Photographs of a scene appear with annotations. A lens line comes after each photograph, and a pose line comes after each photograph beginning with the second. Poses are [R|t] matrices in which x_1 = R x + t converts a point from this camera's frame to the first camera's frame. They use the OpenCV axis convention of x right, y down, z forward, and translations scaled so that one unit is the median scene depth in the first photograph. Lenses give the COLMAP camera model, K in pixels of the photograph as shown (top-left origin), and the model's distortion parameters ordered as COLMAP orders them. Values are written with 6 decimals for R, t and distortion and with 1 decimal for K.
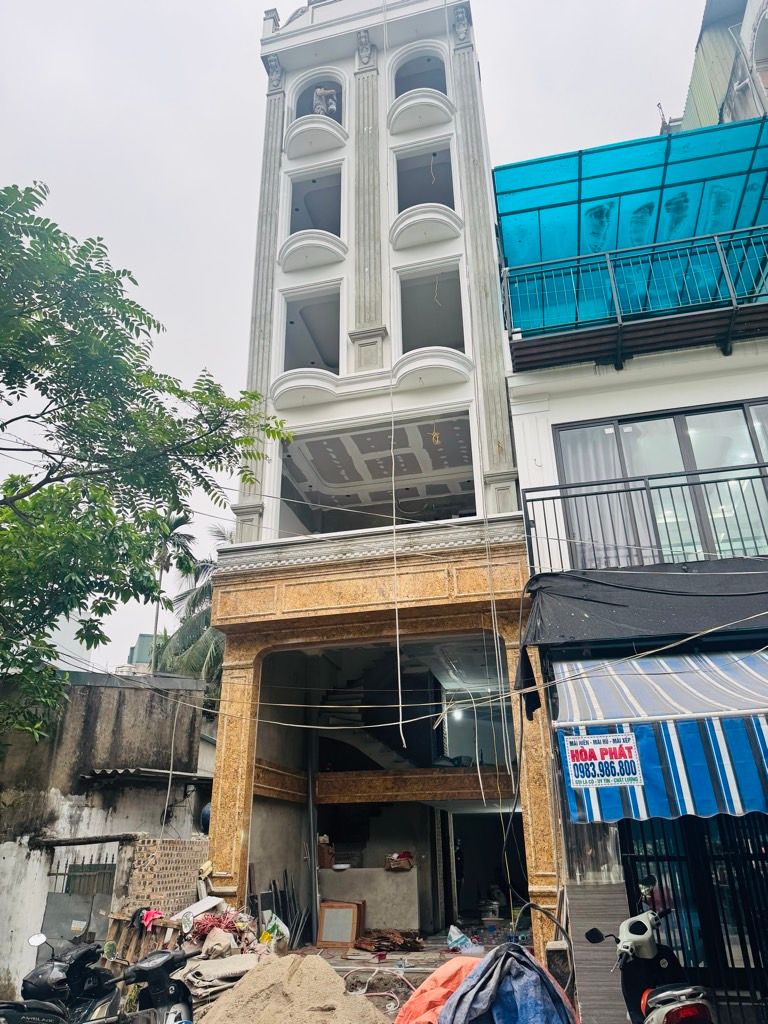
lens RADIAL K [[719.3, 0, 384.0], [0, 719.3, 512.0], [0, 0, 1]] dist [0.060889, -0.084629]
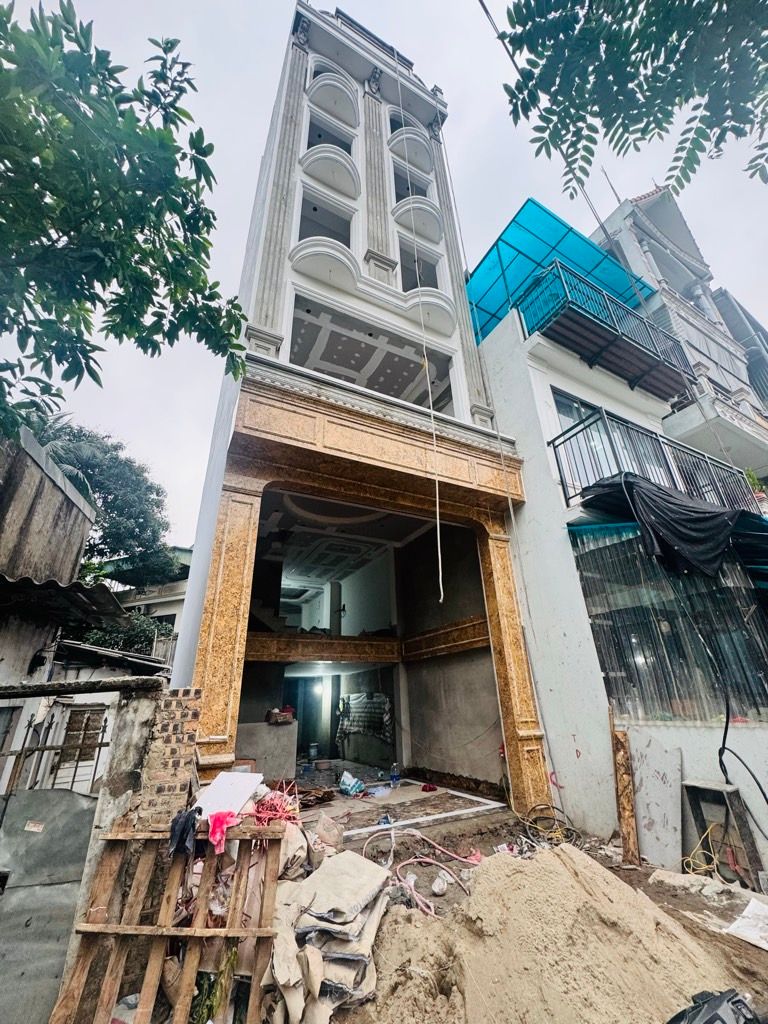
lens RADIAL K [[407.6, 0, 384.0], [0, 407.6, 512.0], [0, 0, 1]] dist [-0.004743, -0.000035]
pose [[0.750721, 0.268987, 0.603378, -0.439536], [-0.263311, 0.959500, -0.100136, 0.296530], [-0.605876, -0.083702, 0.791144, 0.637857]]
